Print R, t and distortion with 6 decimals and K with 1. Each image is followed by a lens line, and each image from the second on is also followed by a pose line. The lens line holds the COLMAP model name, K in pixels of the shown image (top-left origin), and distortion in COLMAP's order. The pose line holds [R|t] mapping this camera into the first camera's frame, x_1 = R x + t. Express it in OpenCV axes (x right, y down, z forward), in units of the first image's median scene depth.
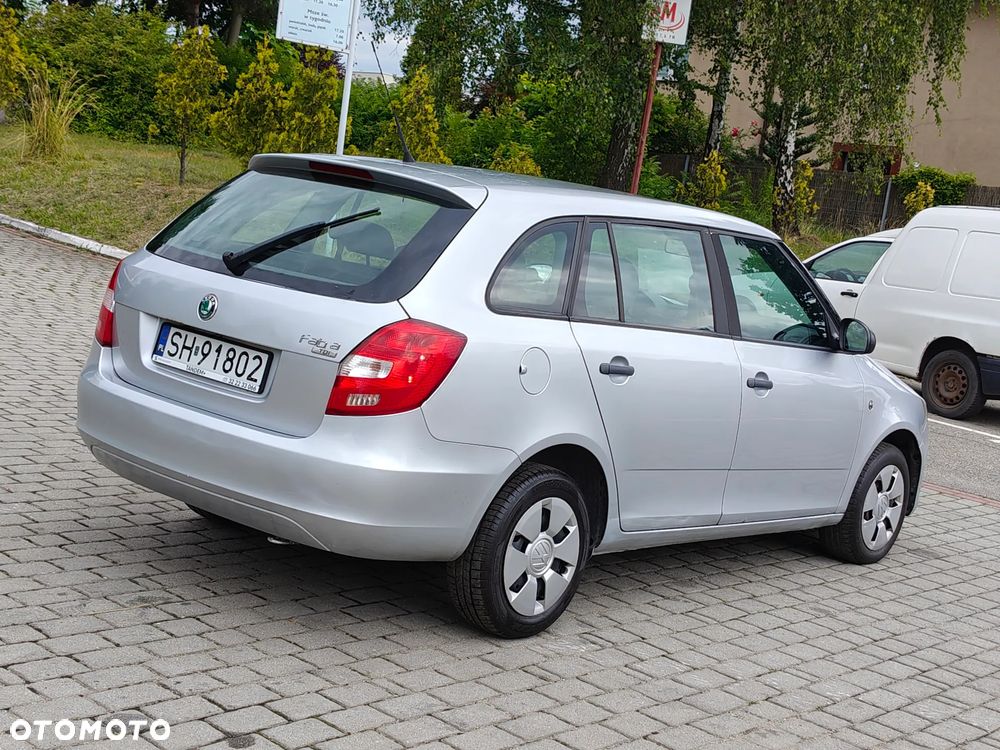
lens RADIAL K [[1457.5, 0, 498.6], [0, 1457.5, 389.8], [0, 0, 1]] dist [0.338325, -1.248805]
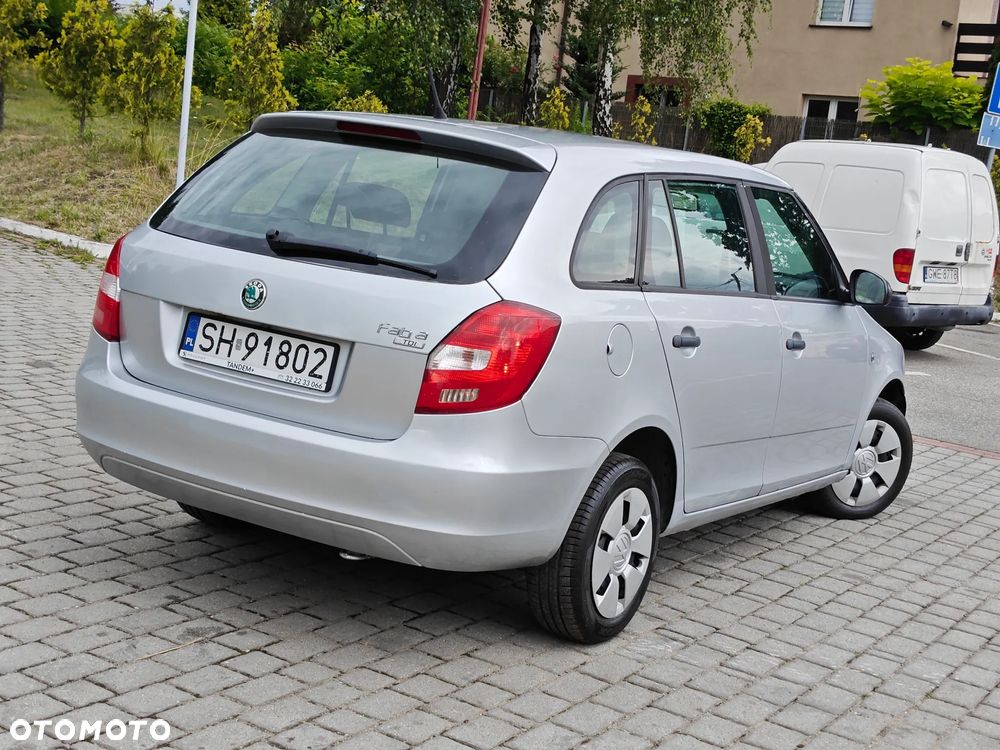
lens RADIAL K [[1441.6, 0, 500.0], [0, 1441.6, 375.0], [0, 0, 1]] dist [0.306914, -1.013478]
pose [[0.988252, -0.047026, 0.145421, -0.173067], [0.041747, 0.998361, 0.039144, -0.034529], [-0.147024, -0.032613, 0.988595, 0.122331]]
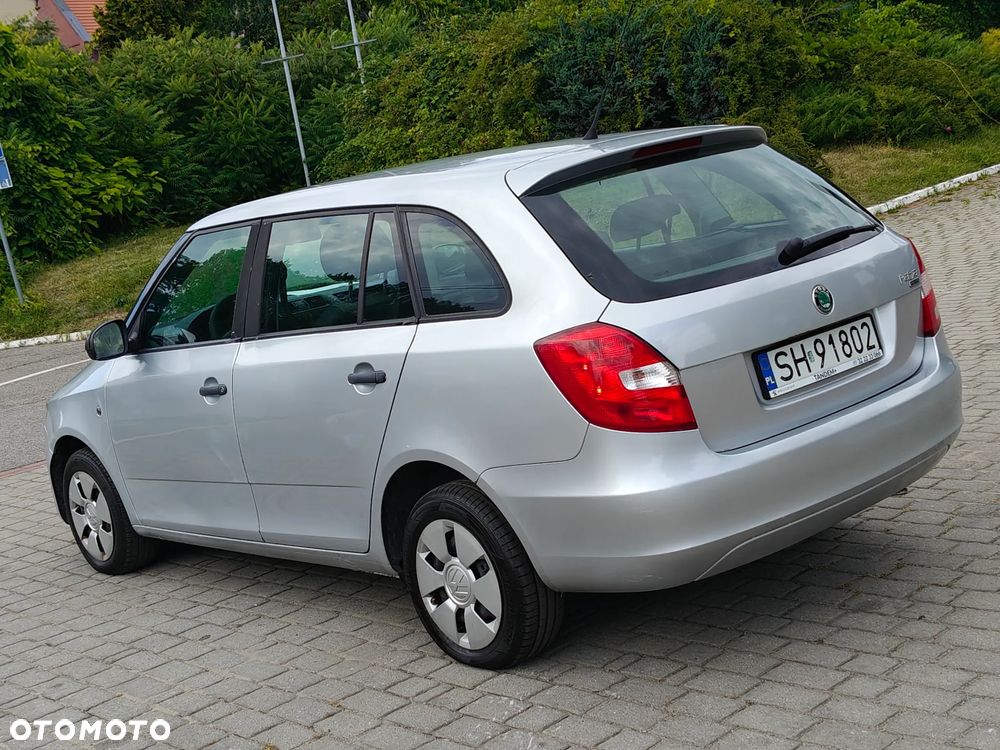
lens RADIAL K [[1441.6, 0, 500.0], [0, 1441.6, 375.0], [0, 0, 1]] dist [0.306914, -1.013478]
pose [[0.110609, -0.326090, 0.938845, -1.015409], [0.319015, 0.906304, 0.277203, -0.307442], [-0.941273, 0.268845, 0.204274, 0.972560]]
